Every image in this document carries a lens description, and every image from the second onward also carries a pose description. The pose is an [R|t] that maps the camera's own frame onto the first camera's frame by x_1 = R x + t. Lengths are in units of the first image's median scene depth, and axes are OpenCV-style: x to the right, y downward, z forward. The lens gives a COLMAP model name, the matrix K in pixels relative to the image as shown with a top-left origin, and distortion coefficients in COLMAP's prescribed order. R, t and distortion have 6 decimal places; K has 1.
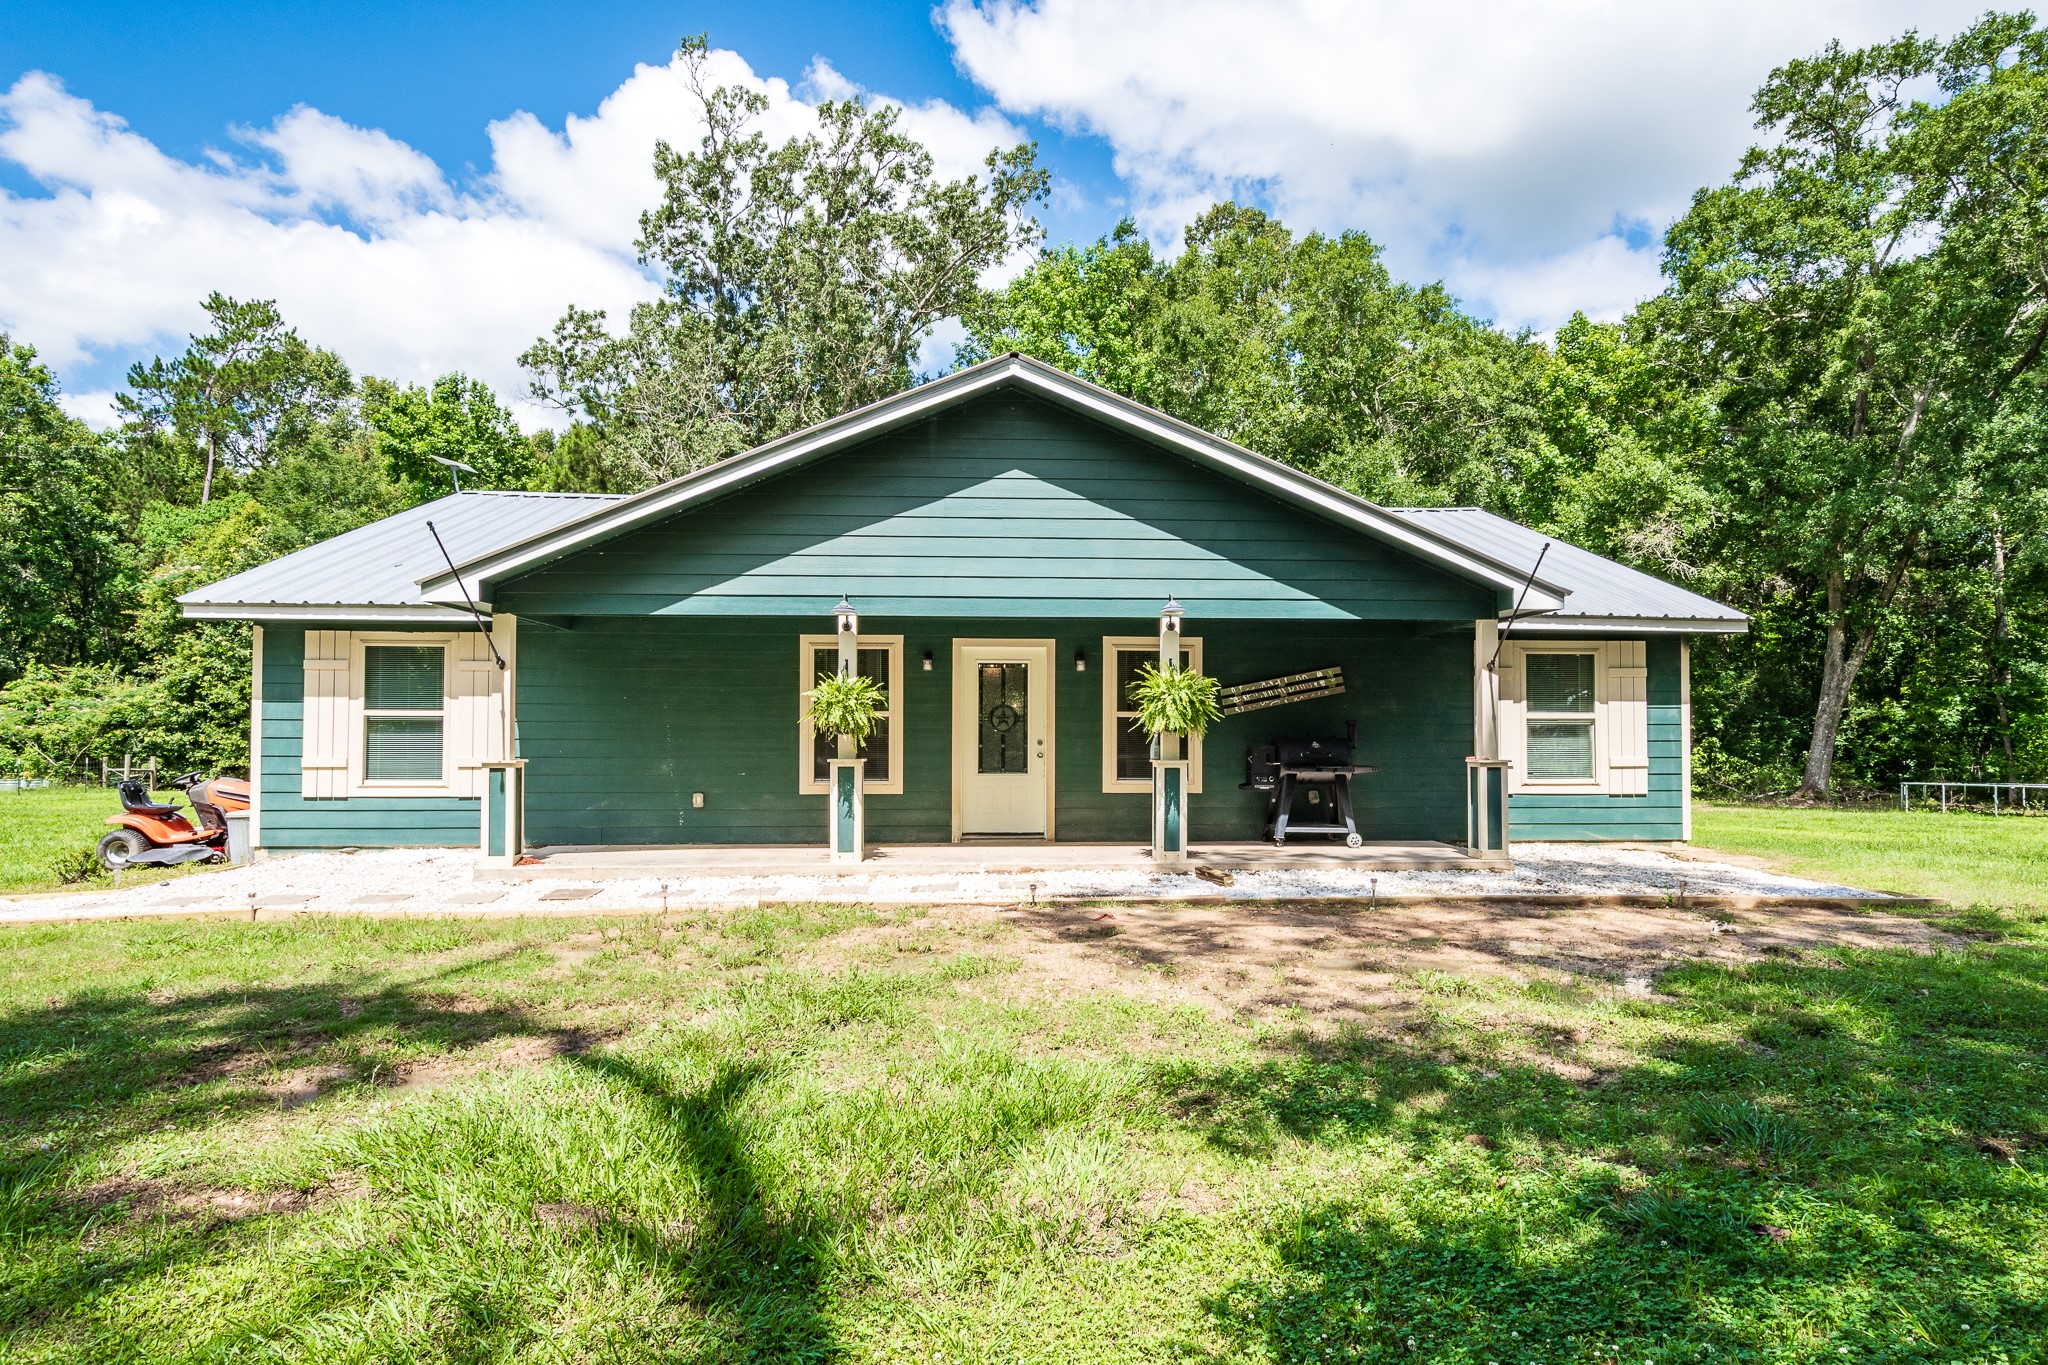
lens RADIAL K [[1105.7, 0, 1024.0], [0, 1105.7, 682.5], [0, 0, 1]] dist [0.001420, 0.000636]
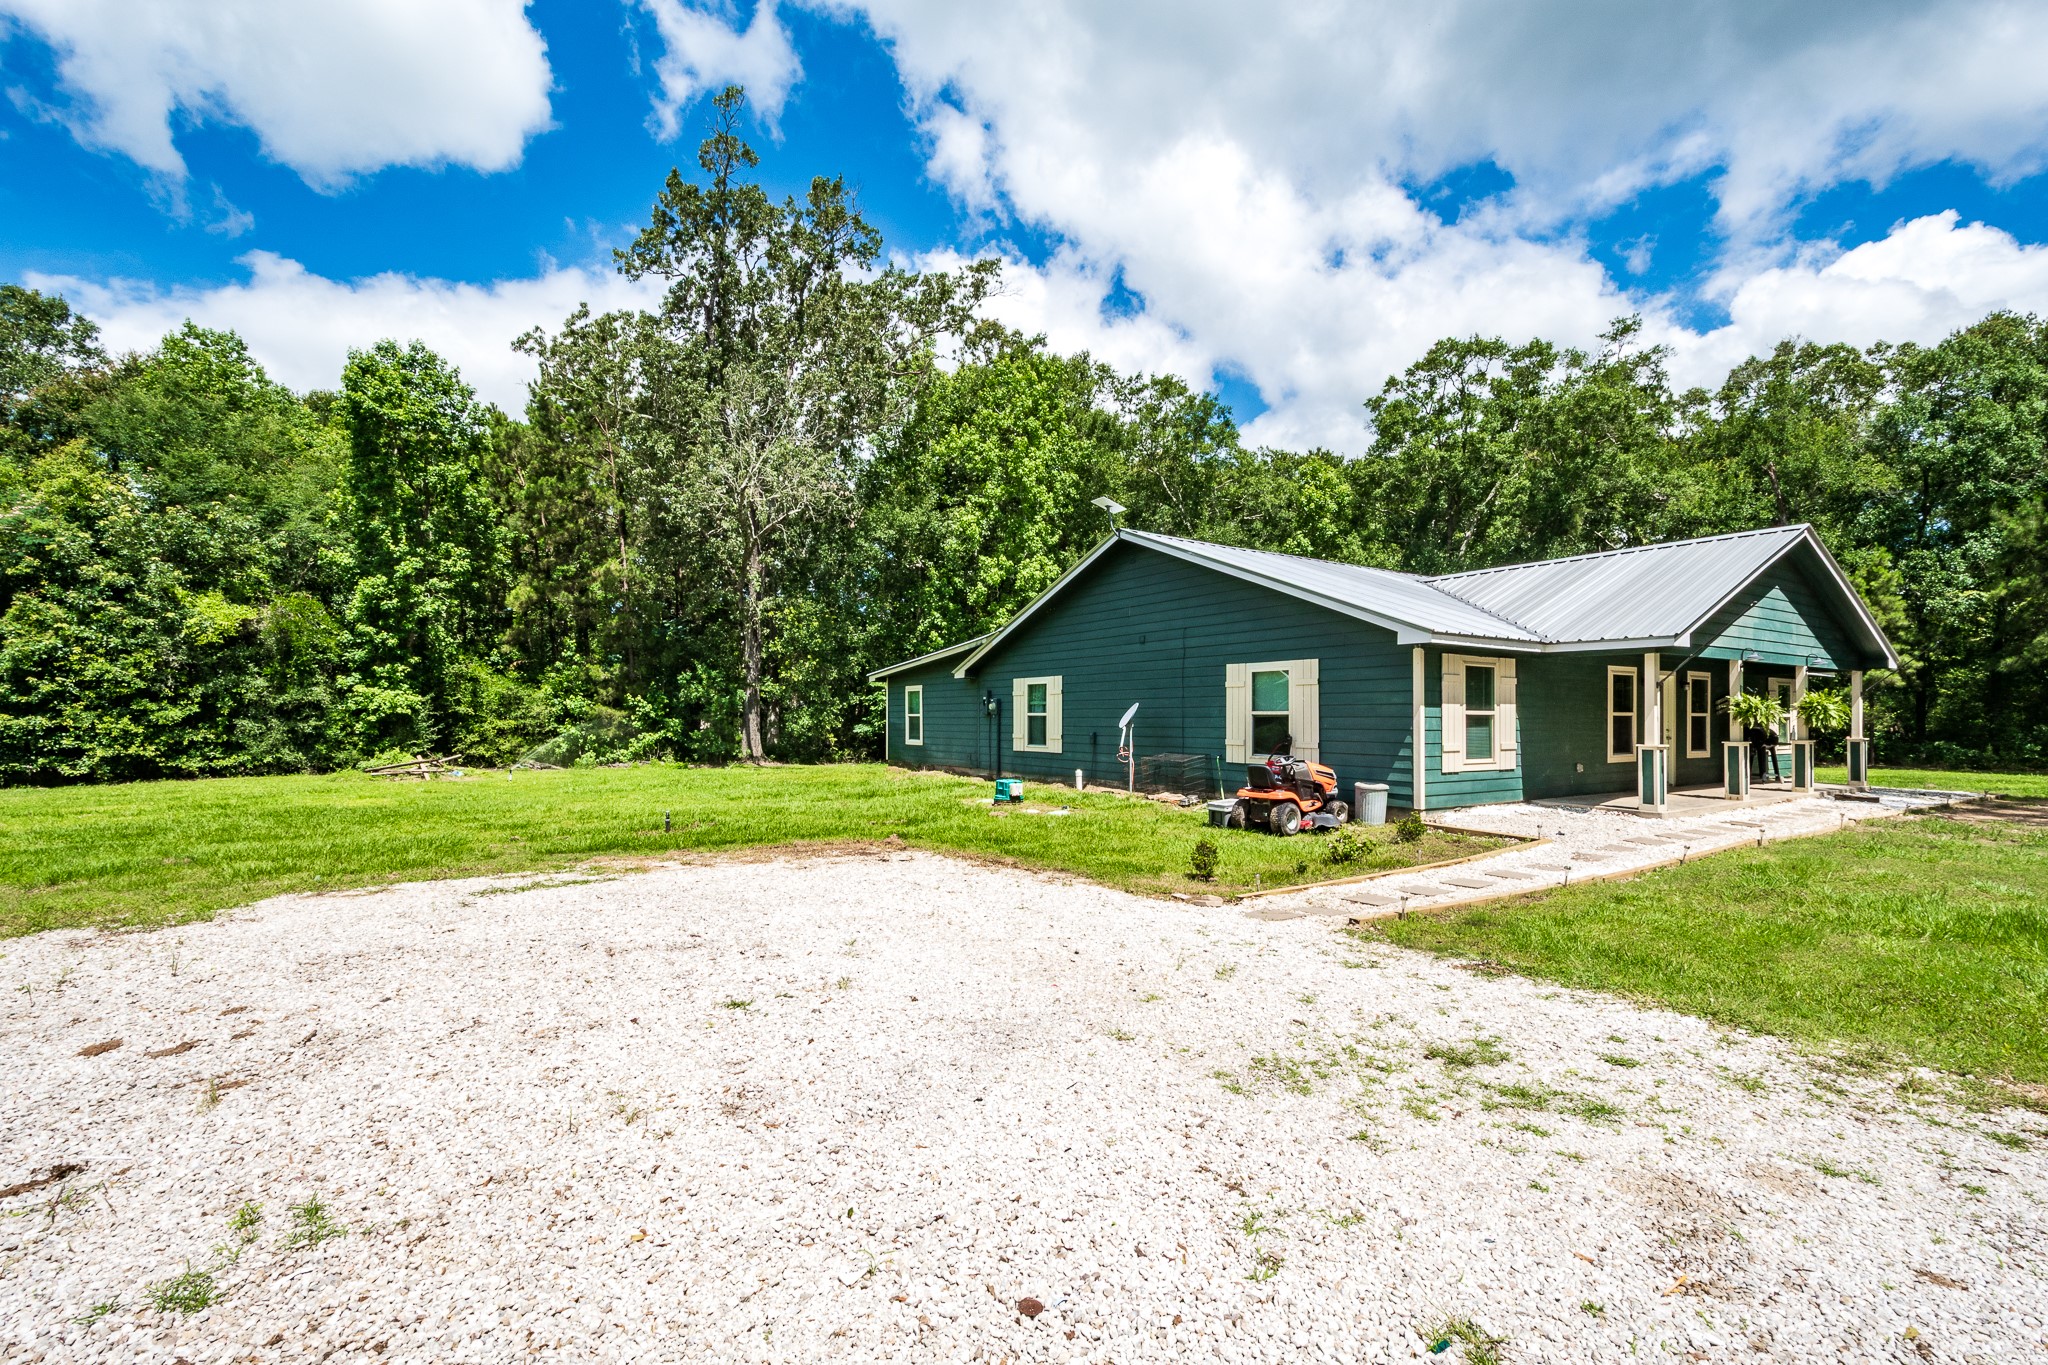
lens RADIAL K [[887.7, 0, 1024.0], [0, 887.7, 682.5], [0, 0, 1]] dist [-0.002894, -0.000249]
pose [[0.874246, 0.024087, 0.484886, -0.809981], [-0.027391, 0.999625, -0.000272, 0.002480], [-0.484710, -0.013043, 0.874577, 0.135543]]
